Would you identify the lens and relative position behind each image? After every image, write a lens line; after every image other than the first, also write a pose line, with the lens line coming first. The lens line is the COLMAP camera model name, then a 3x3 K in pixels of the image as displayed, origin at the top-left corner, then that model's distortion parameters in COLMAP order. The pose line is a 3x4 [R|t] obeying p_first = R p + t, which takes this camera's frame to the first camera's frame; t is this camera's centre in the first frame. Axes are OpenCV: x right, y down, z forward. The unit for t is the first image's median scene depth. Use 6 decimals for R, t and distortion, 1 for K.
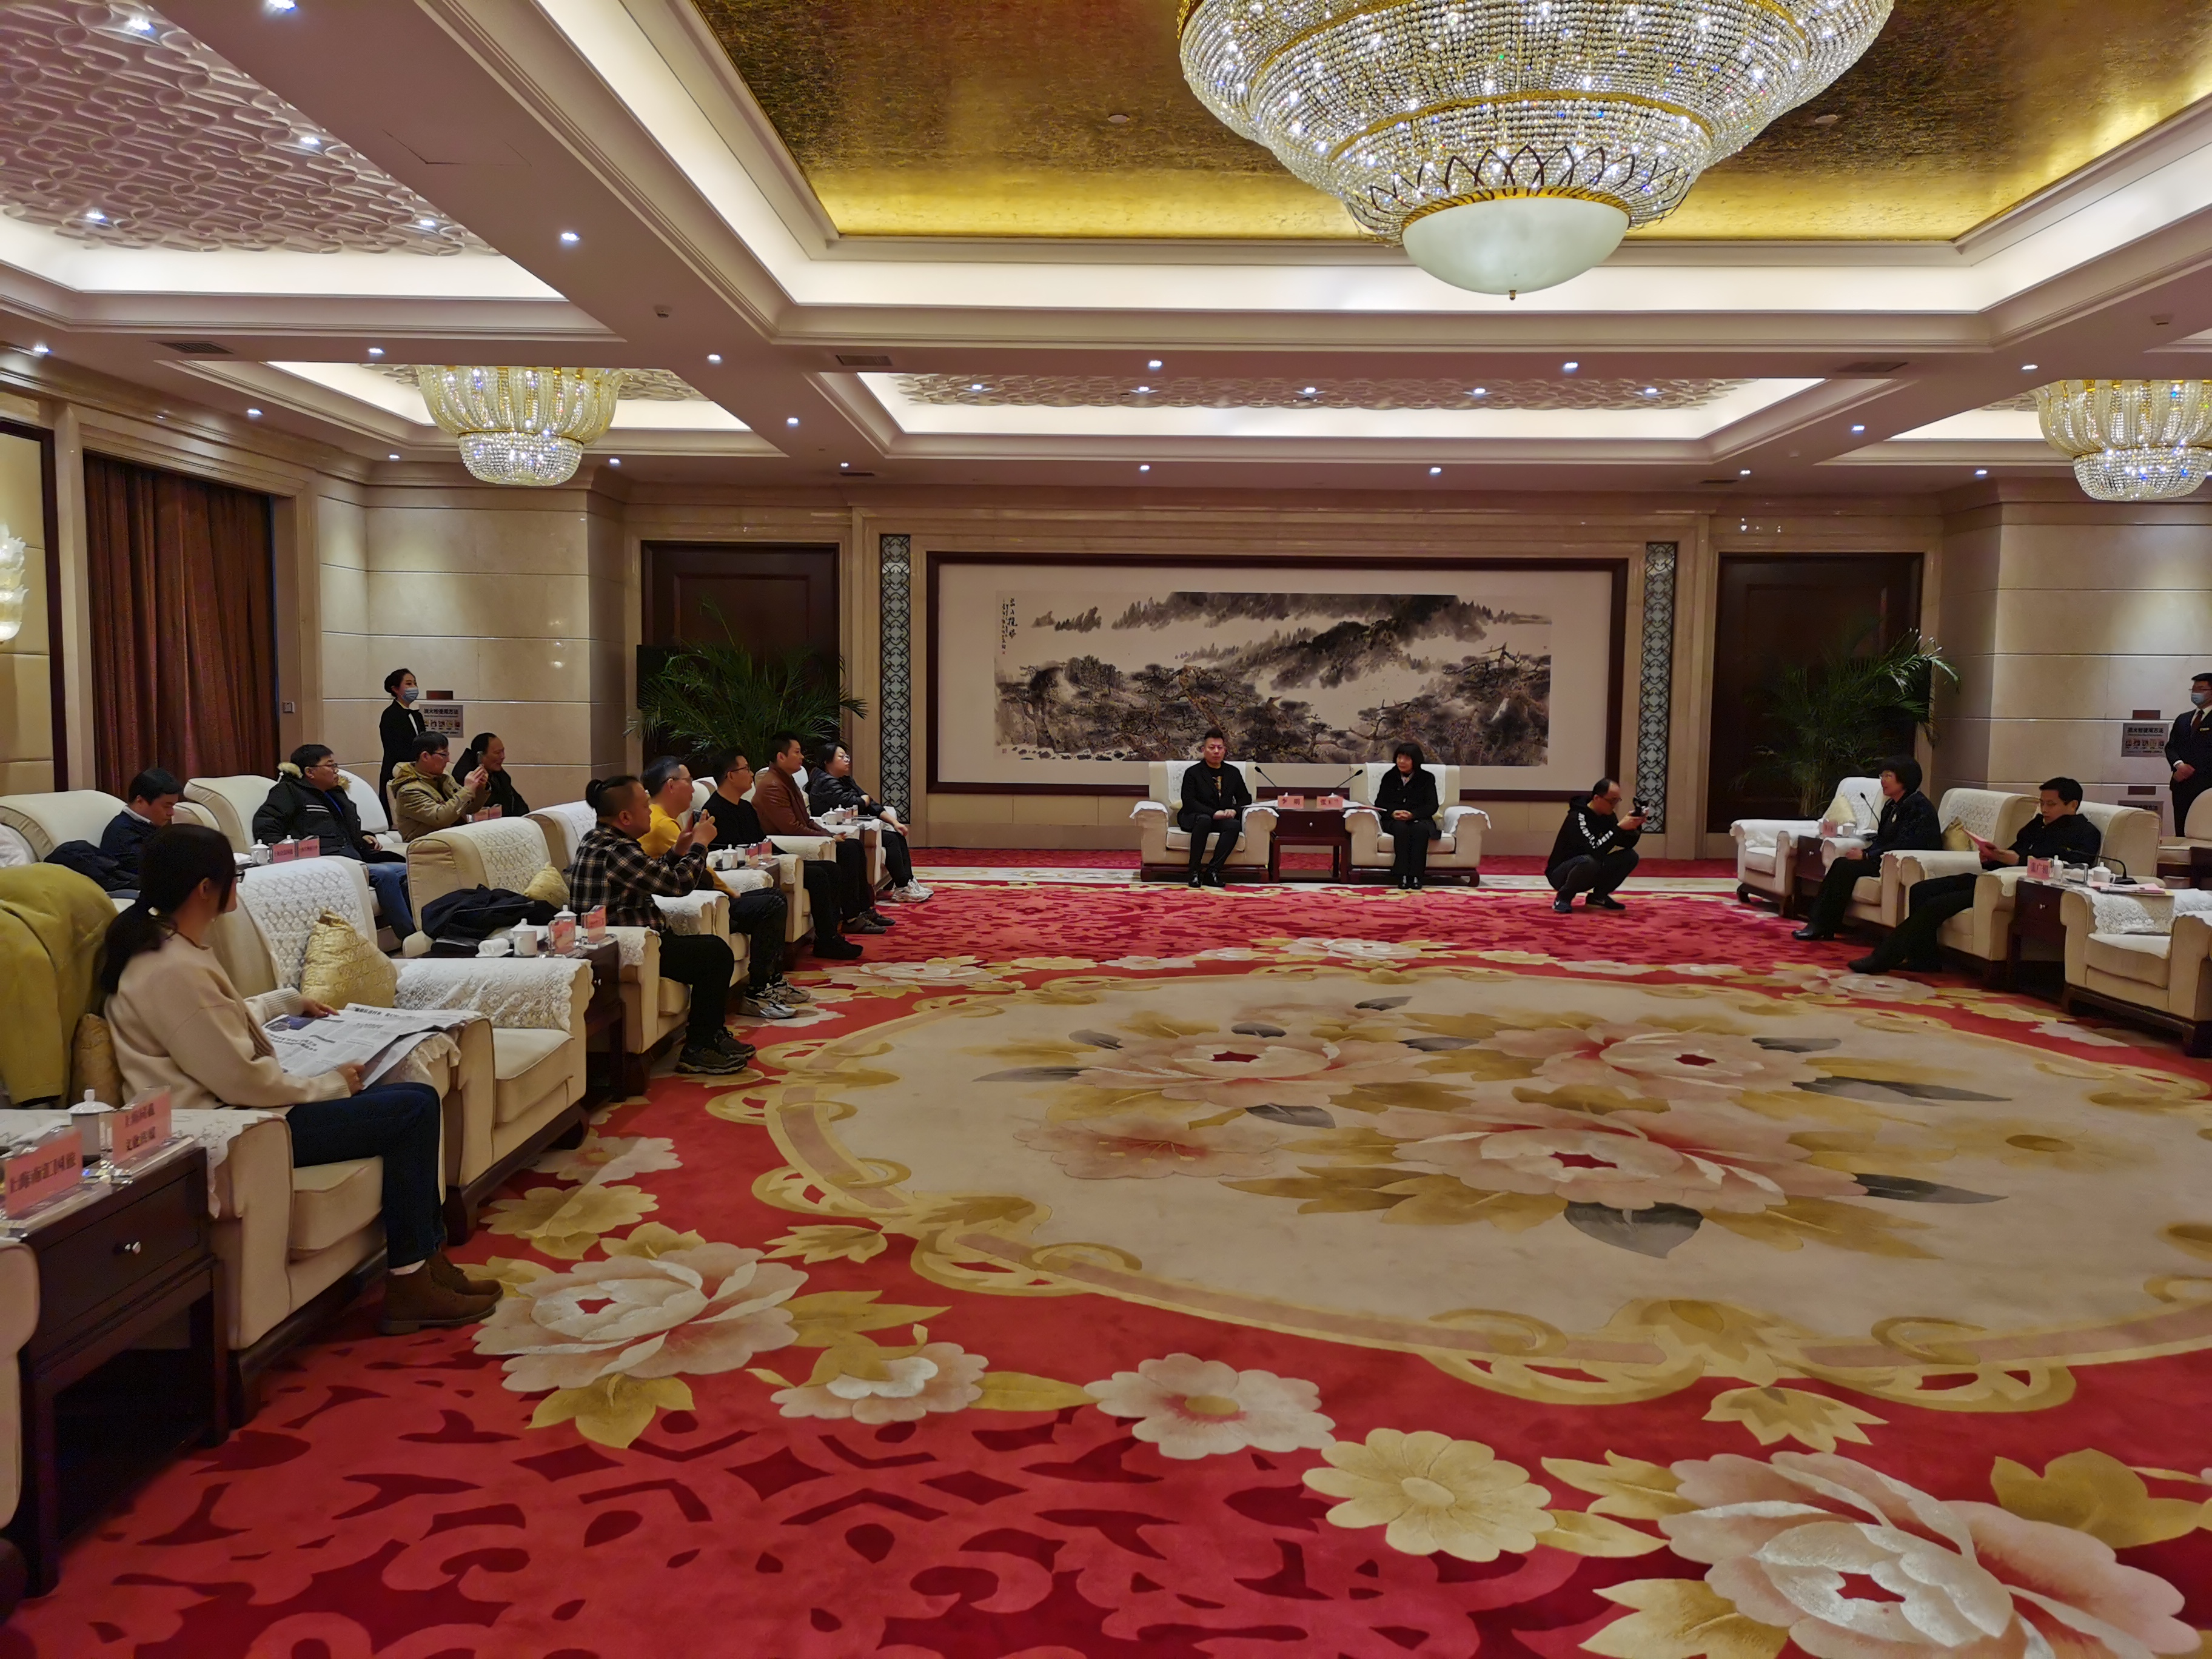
lens RADIAL K [[1709.6, 0, 1106.0], [0, 1709.6, 829.5], [0, 0, 1]] dist [0.047000, -0.000156]
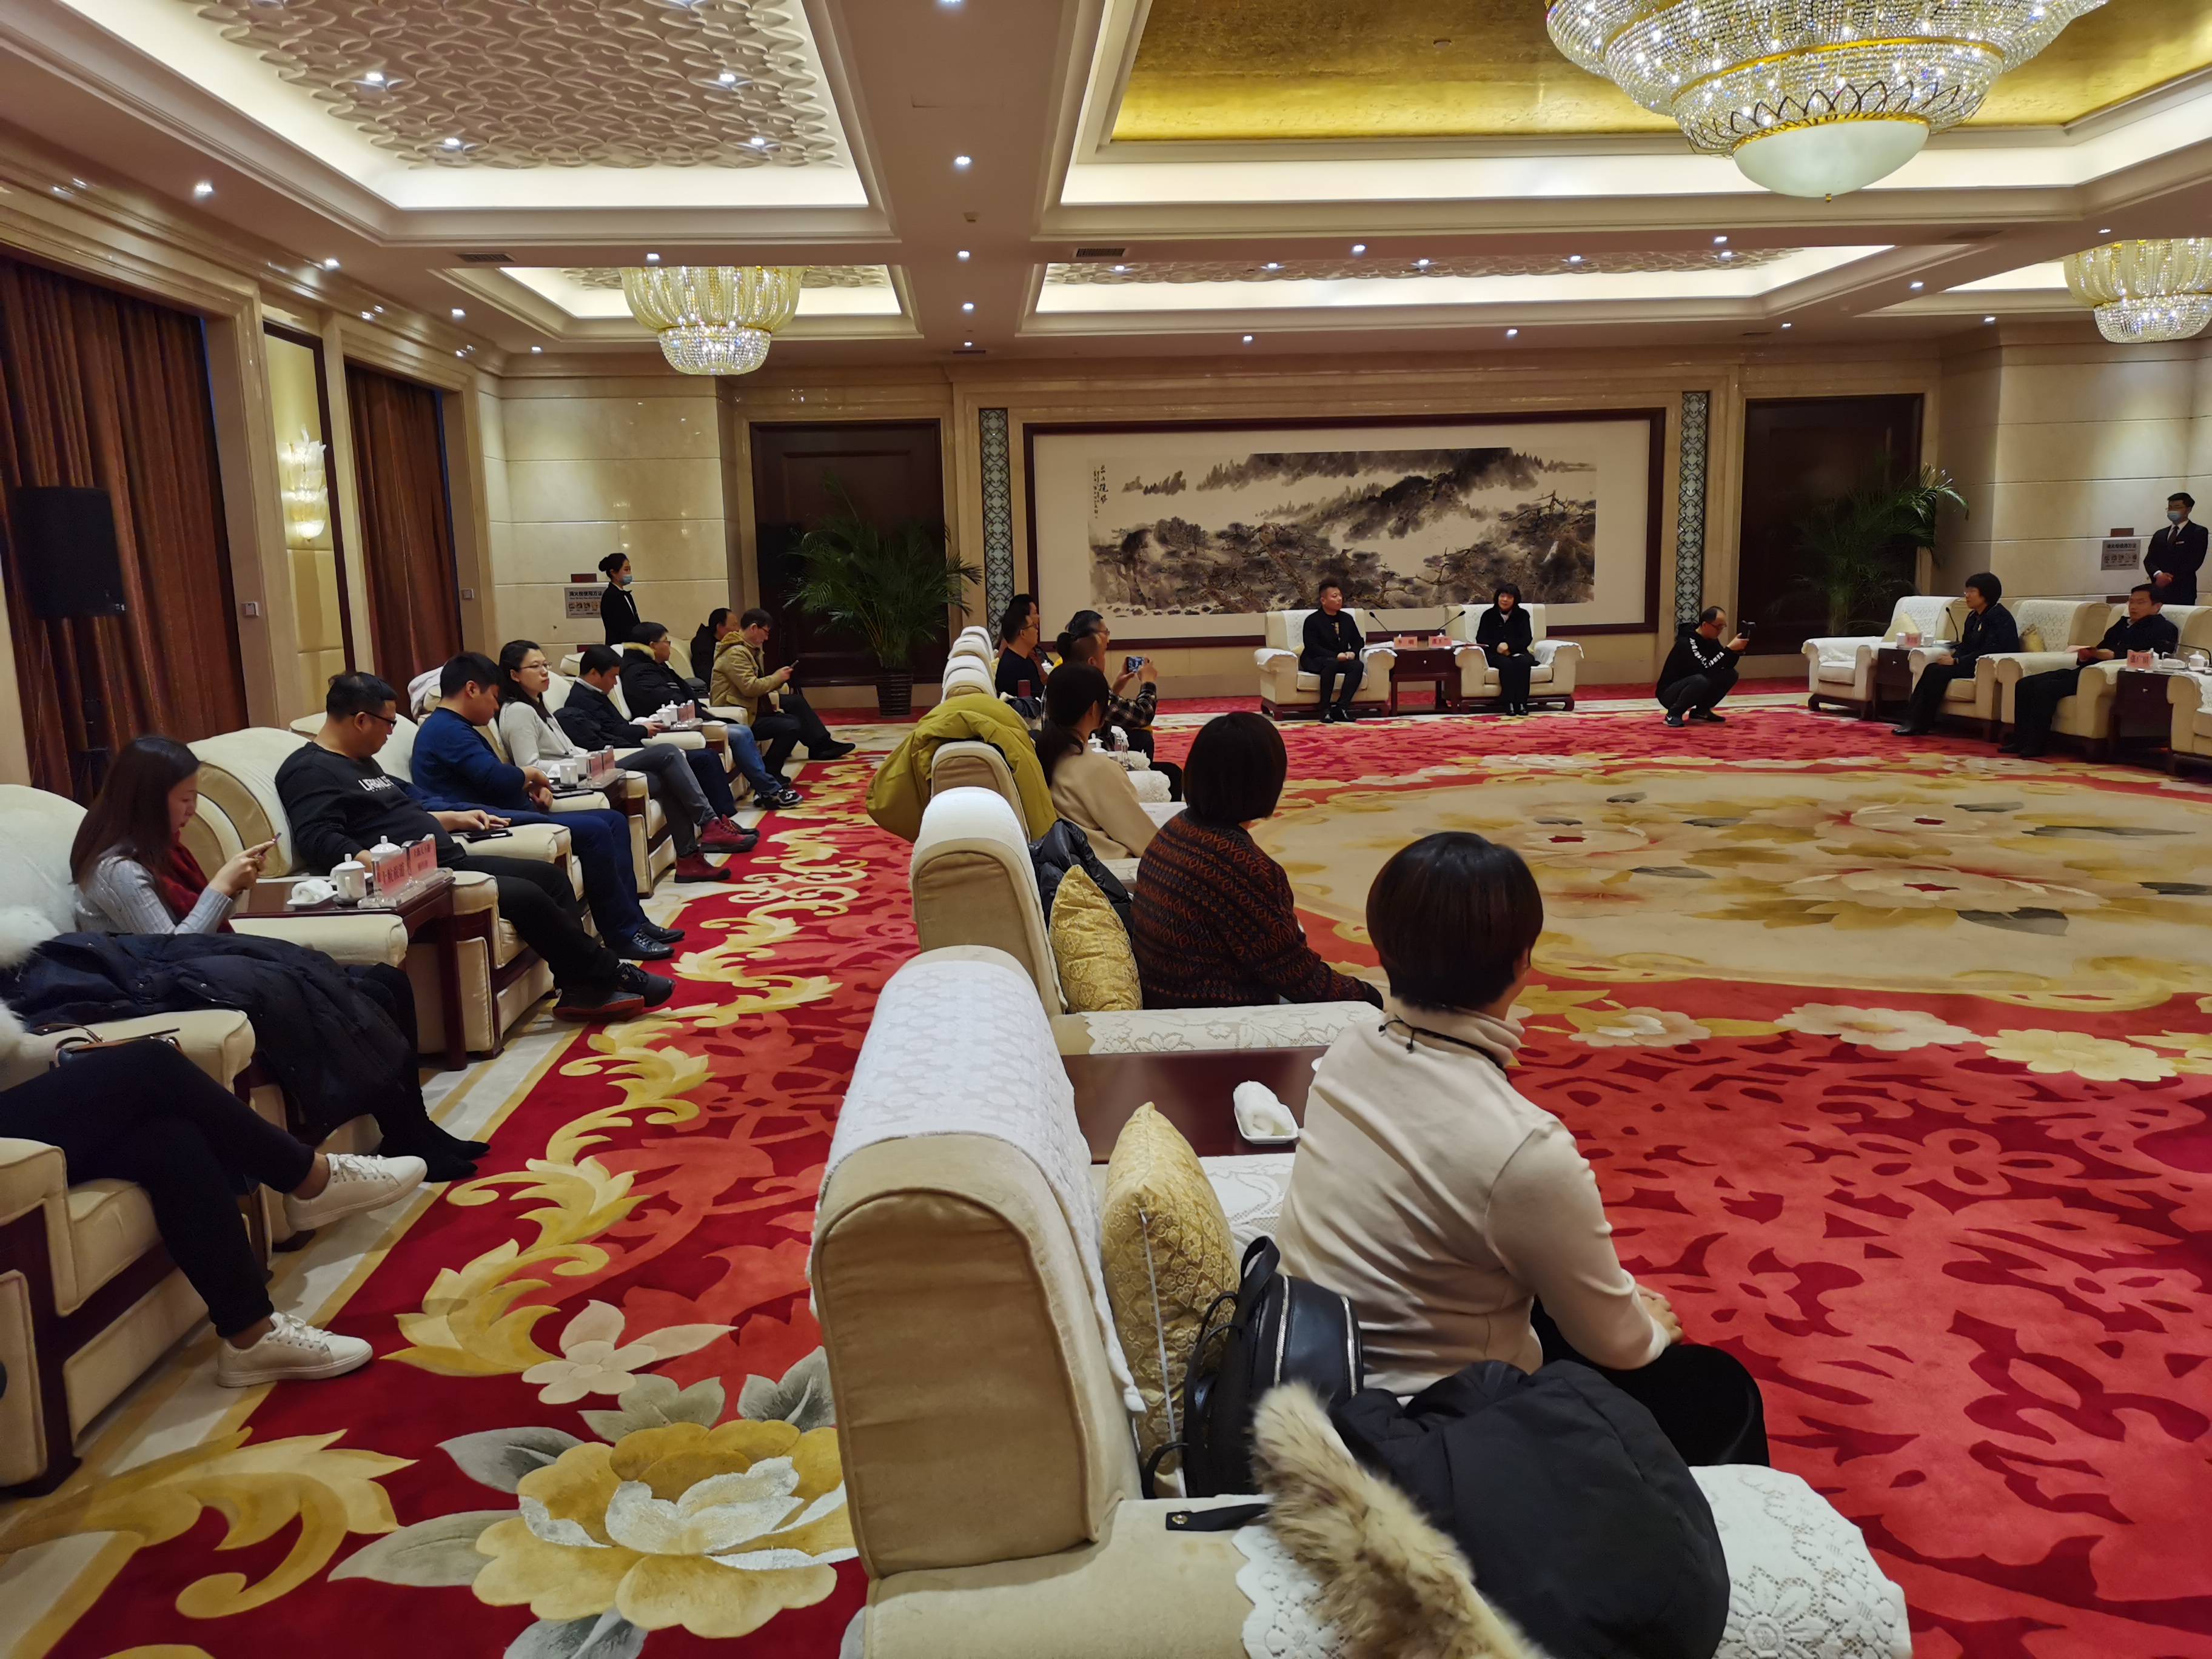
lens RADIAL K [[1720.4, 0, 1106.0], [0, 1720.4, 829.5], [0, 0, 1]] dist [0.041934, -0.008043]
pose [[0.995202, -0.052954, 0.082275, -0.173374], [0.046425, 0.995767, 0.079329, 0.006480], [-0.086128, -0.075128, 0.993447, -0.094841]]
